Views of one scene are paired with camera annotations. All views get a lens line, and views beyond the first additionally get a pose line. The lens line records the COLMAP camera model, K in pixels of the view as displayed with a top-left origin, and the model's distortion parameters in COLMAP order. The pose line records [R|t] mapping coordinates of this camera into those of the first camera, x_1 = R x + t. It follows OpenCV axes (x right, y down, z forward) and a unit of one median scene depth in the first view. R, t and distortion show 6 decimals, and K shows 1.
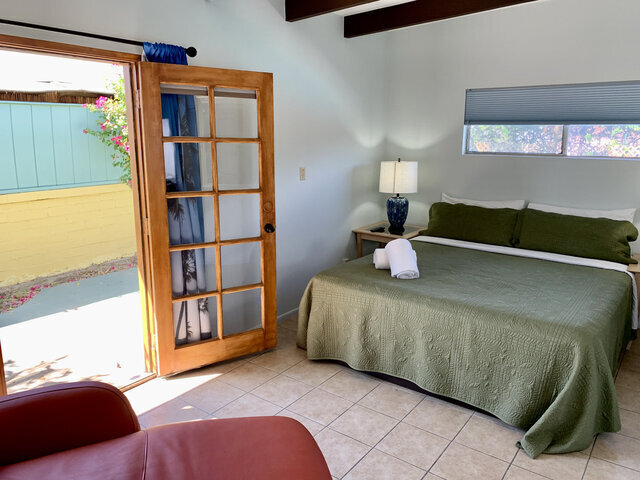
lens RADIAL K [[482.8, 0, 321.9], [0, 482.8, 238.8], [0, 0, 1]] dist [0.054994, -0.074460]
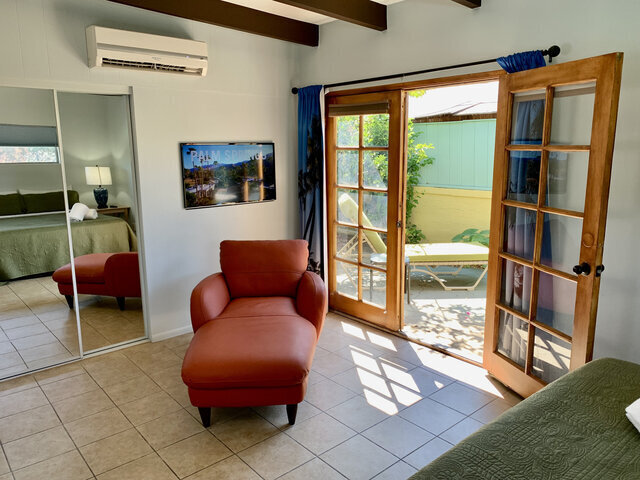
lens RADIAL K [[482.8, 0, 321.9], [0, 482.8, 238.8], [0, 0, 1]] dist [0.054994, -0.074460]
pose [[-0.151743, 0.174523, -0.972891, 0.681019], [-0.192130, 0.960306, 0.202232, -0.137233], [0.969567, 0.217608, -0.112188, 0.699854]]
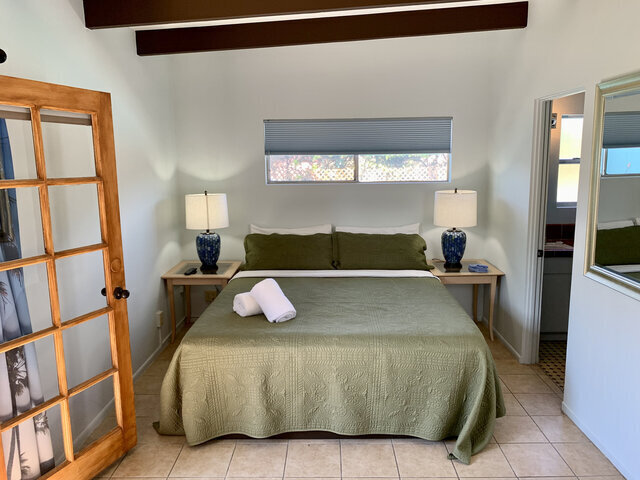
lens RADIAL K [[482.8, 0, 321.9], [0, 482.8, 238.8], [0, 0, 1]] dist [0.054994, -0.074460]
pose [[0.813010, -0.109694, 0.571824, -0.288139], [0.137826, 0.990439, -0.005961, -0.060154], [-0.565703, 0.083658, 0.820355, 0.191491]]
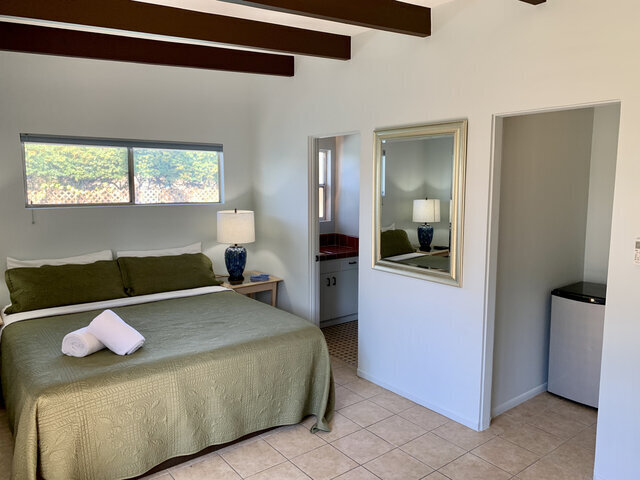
lens RADIAL K [[482.8, 0, 321.9], [0, 482.8, 238.8], [0, 0, 1]] dist [0.054994, -0.074460]
pose [[0.277373, -0.121682, 0.953026, -0.559240], [0.201772, 0.977203, 0.066045, -0.109115], [-0.939336, 0.173974, 0.295602, 0.399240]]
